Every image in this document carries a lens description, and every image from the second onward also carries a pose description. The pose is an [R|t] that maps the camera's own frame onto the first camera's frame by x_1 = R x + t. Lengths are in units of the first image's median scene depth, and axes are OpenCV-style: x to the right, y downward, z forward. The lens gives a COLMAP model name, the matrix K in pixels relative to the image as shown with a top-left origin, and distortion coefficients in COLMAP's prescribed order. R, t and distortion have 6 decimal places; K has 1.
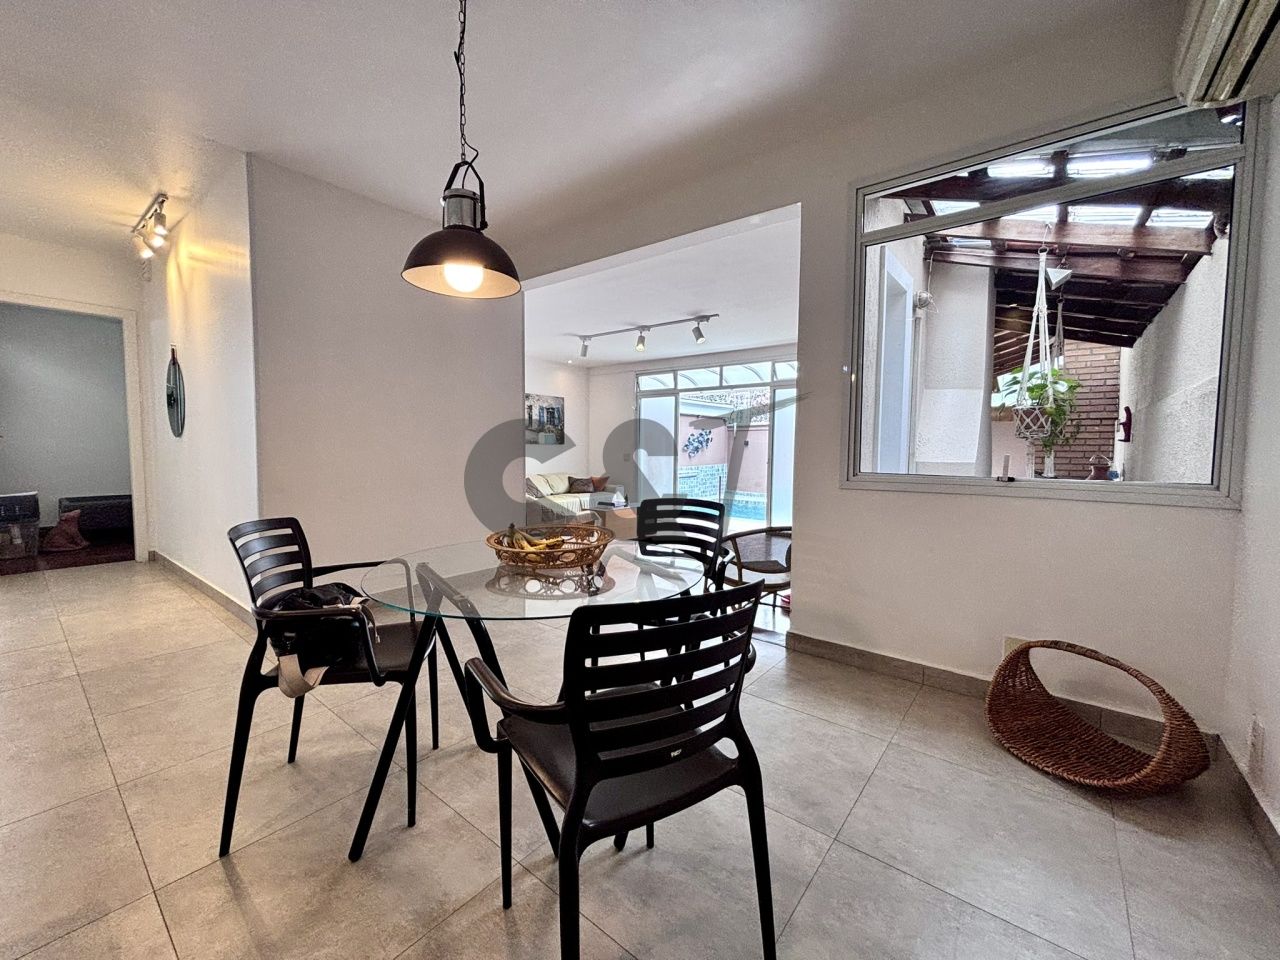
lens RADIAL K [[513.8, 0, 641.2], [0, 513.8, 478.6], [0, 0, 1]] dist [0.001037, -0.000370]
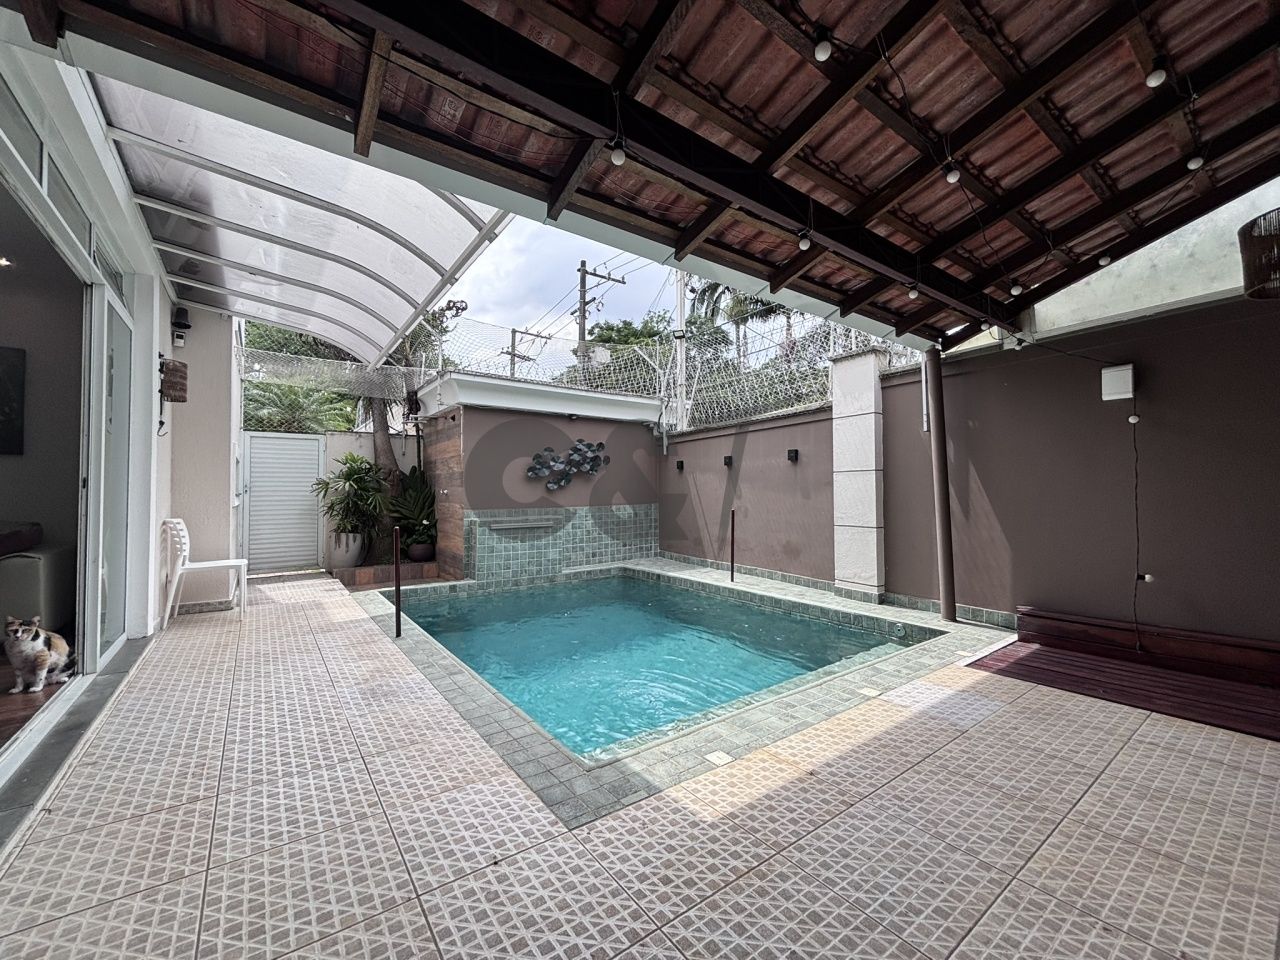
lens RADIAL K [[513.8, 0, 641.2], [0, 513.8, 478.6], [0, 0, 1]] dist [0.001037, -0.000370]
pose [[0.966168, -0.021764, -0.256994, 0.324477], [-0.001979, 0.995778, -0.091770, -0.004726], [0.257906, 0.089174, 0.962046, 0.492421]]
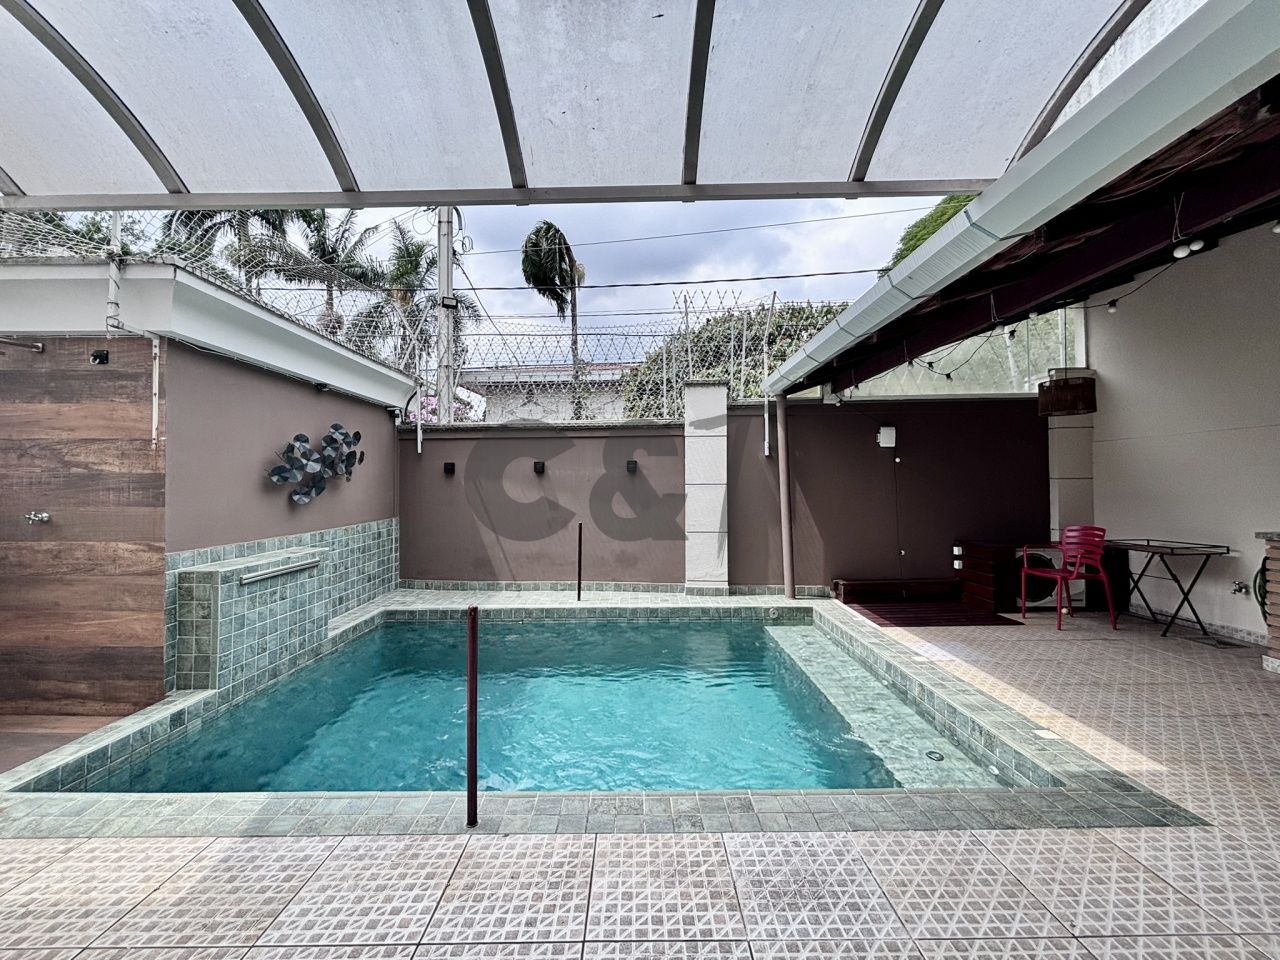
lens RADIAL K [[513.7, 0, 636.6], [0, 513.7, 485.7], [0, 0, 1]] dist [0.001537, -0.000219]
pose [[0.779033, -0.014869, 0.626806, 0.059034], [0.053226, 0.997678, -0.042485, -0.029016], [-0.624719, 0.066460, 0.778016, 0.597800]]
